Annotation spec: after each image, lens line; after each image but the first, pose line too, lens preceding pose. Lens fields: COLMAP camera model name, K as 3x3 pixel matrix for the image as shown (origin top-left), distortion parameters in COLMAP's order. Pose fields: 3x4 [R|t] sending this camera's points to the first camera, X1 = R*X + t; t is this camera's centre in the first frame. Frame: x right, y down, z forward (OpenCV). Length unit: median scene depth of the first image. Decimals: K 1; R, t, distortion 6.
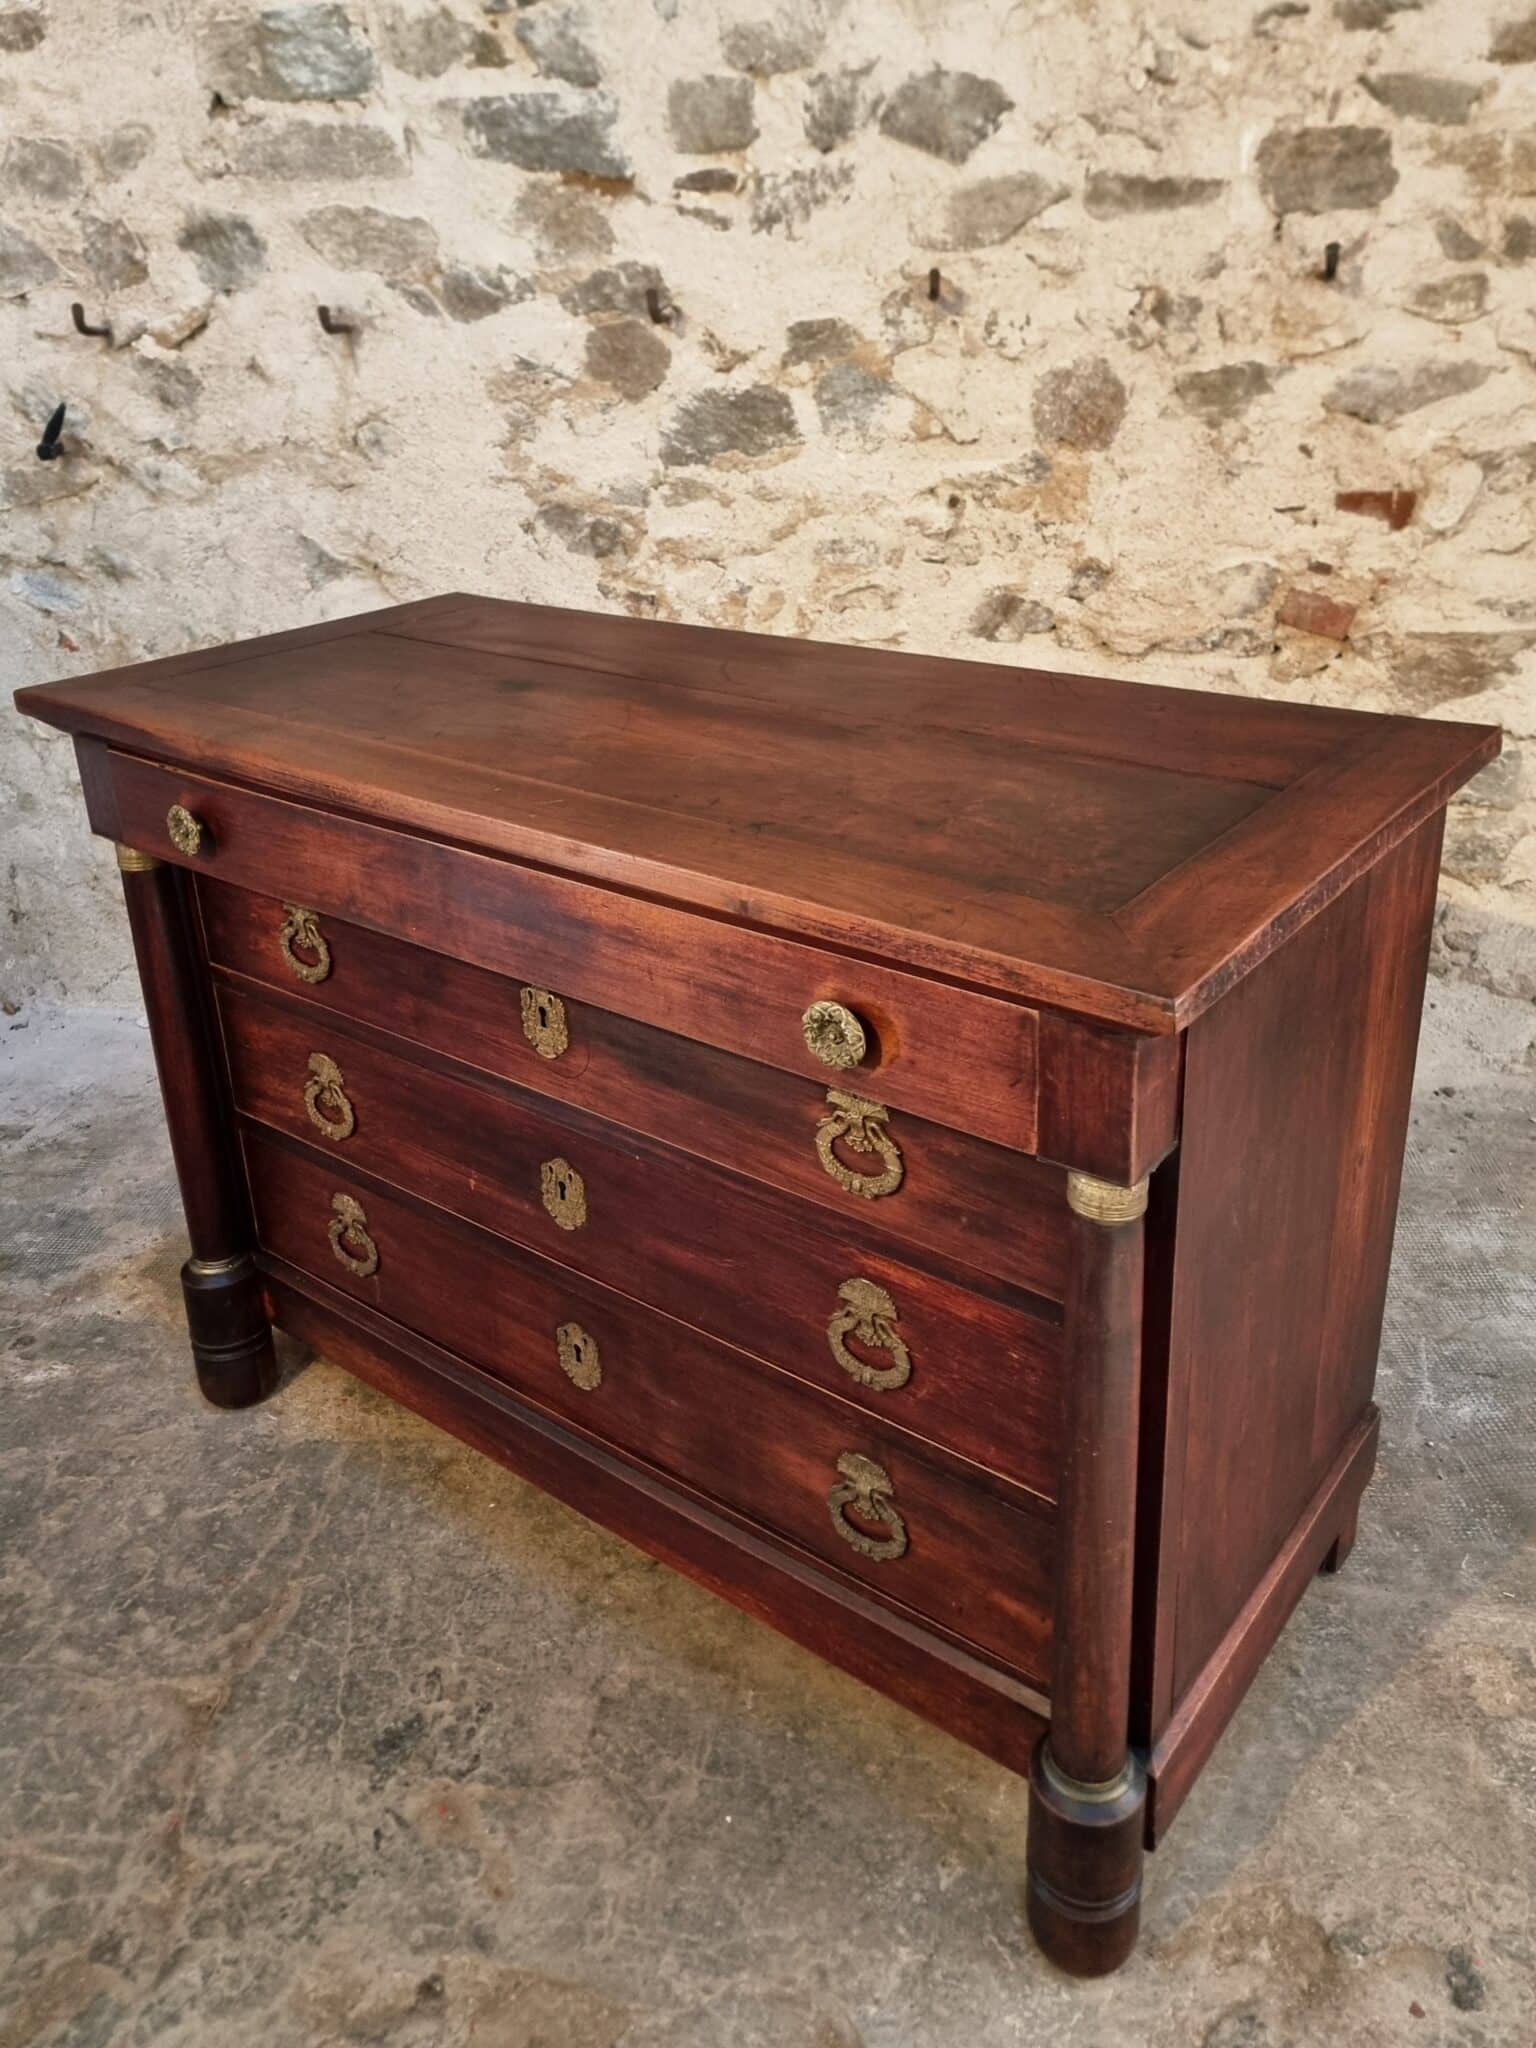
lens RADIAL K [[1599.1, 0, 758.3], [0, 1599.1, 890.8], [0, 0, 1]] dist [0.056752, -0.053851]
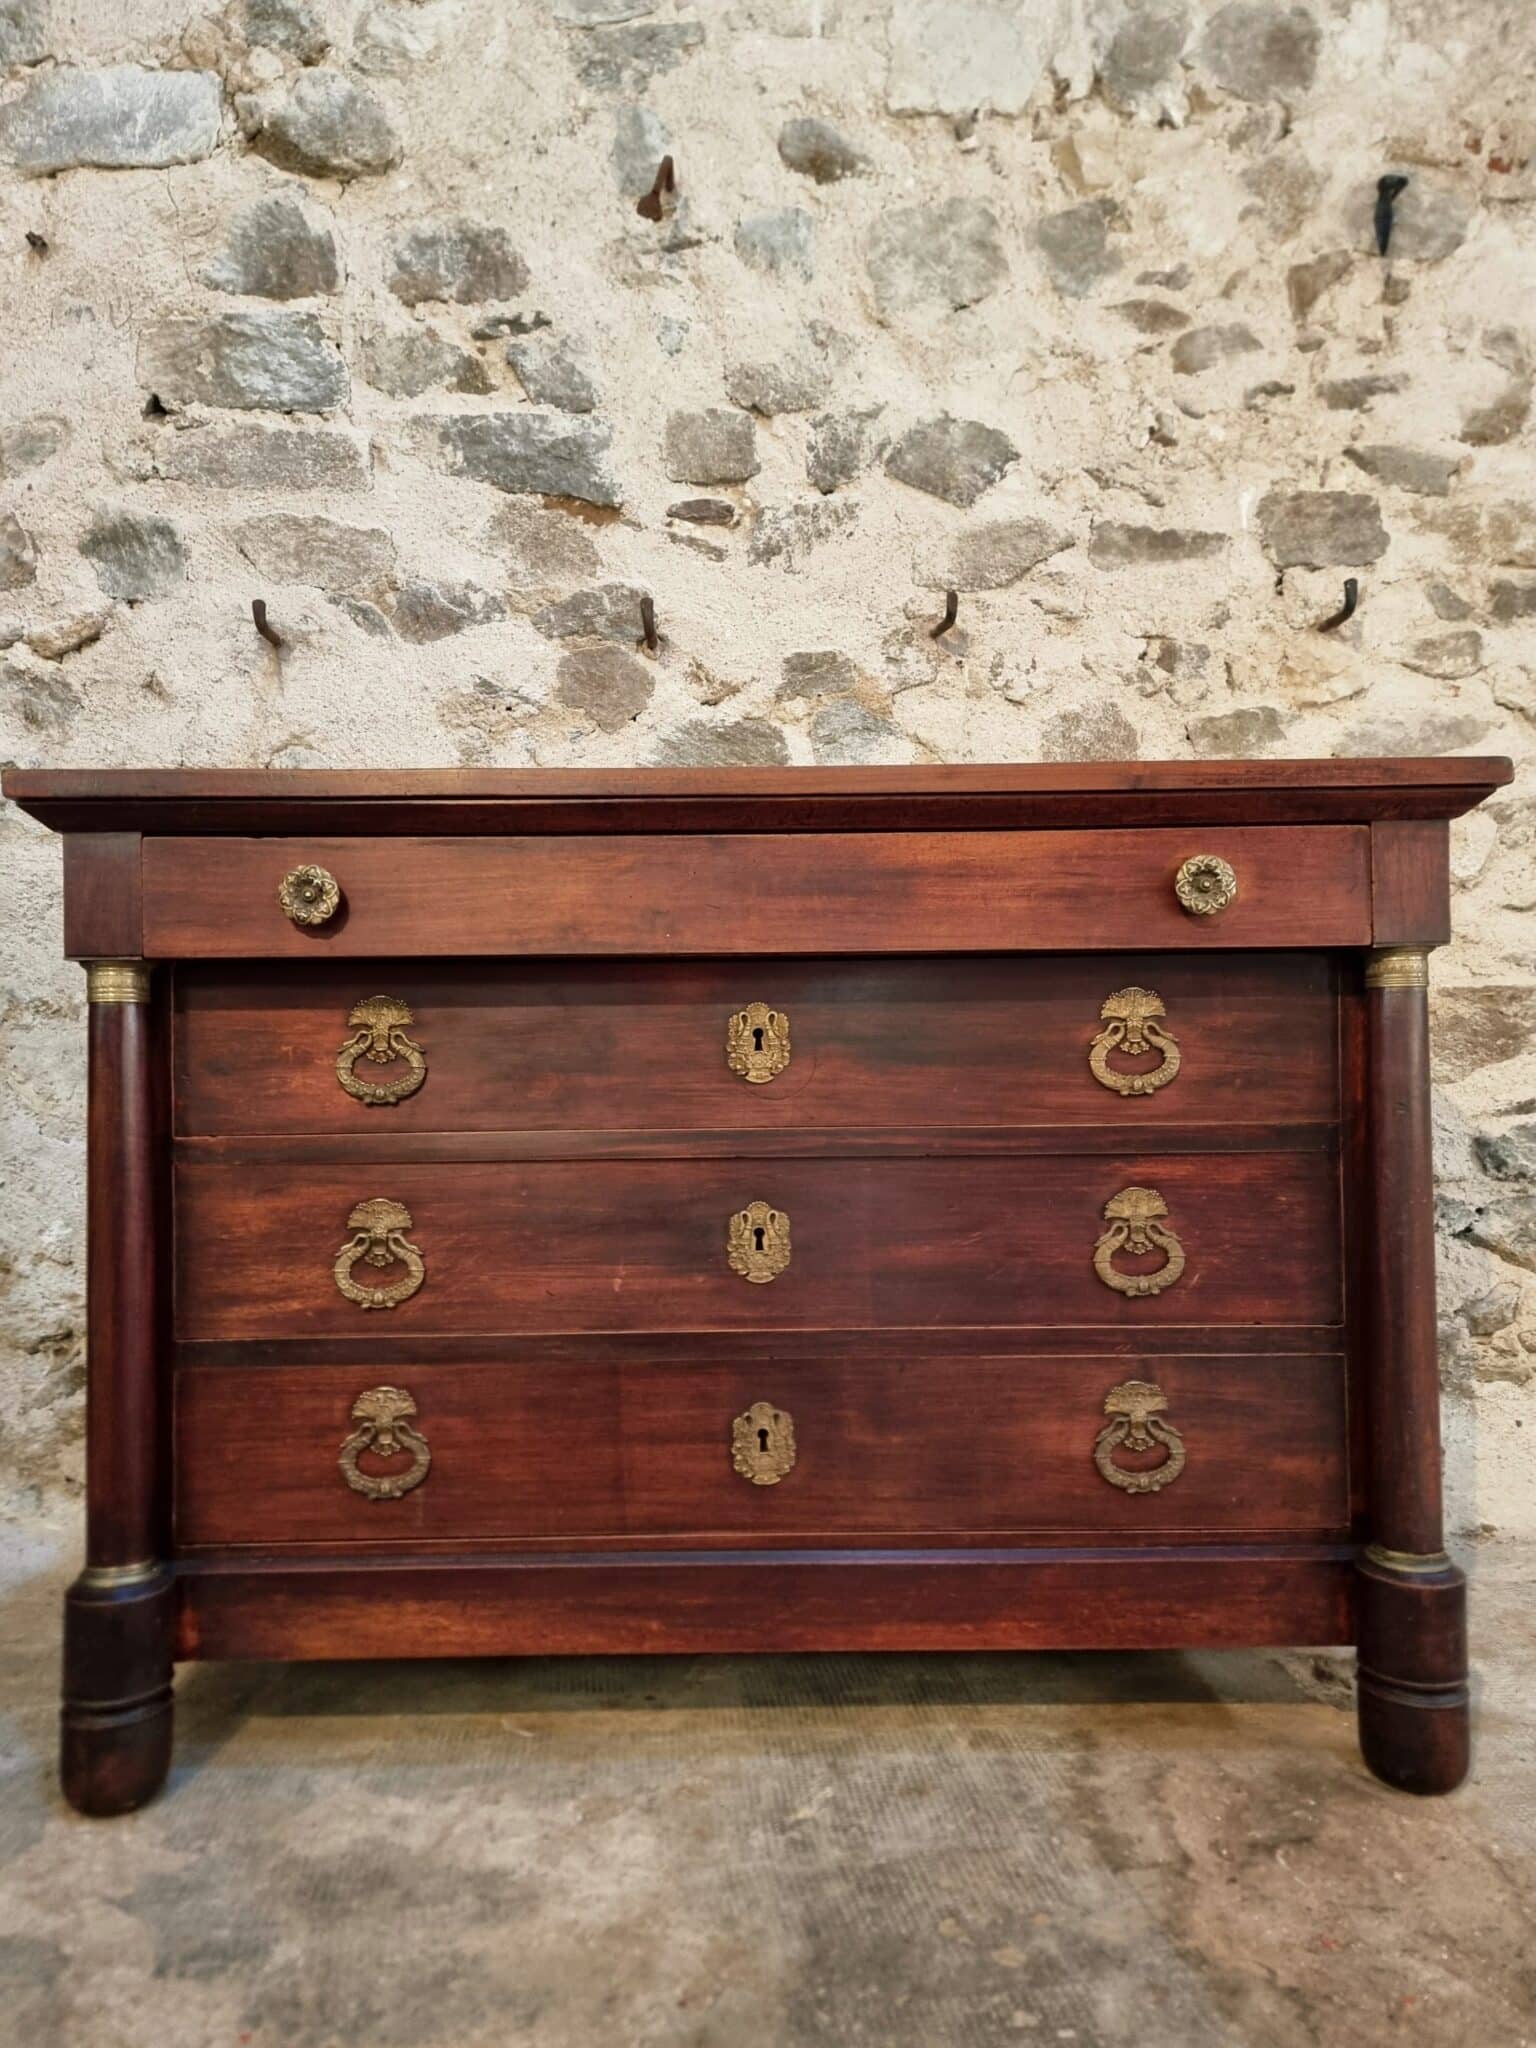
lens RADIAL K [[1430.1, 0, 732.3], [0, 1430.1, 1041.6], [0, 0, 1]] dist [0.065073, -0.063226]
pose [[0.977519, 0.034926, 0.207935, -0.180427], [0.044543, 0.929719, -0.365565, 0.162902], [-0.206089, 0.366609, 0.907263, 0.338474]]
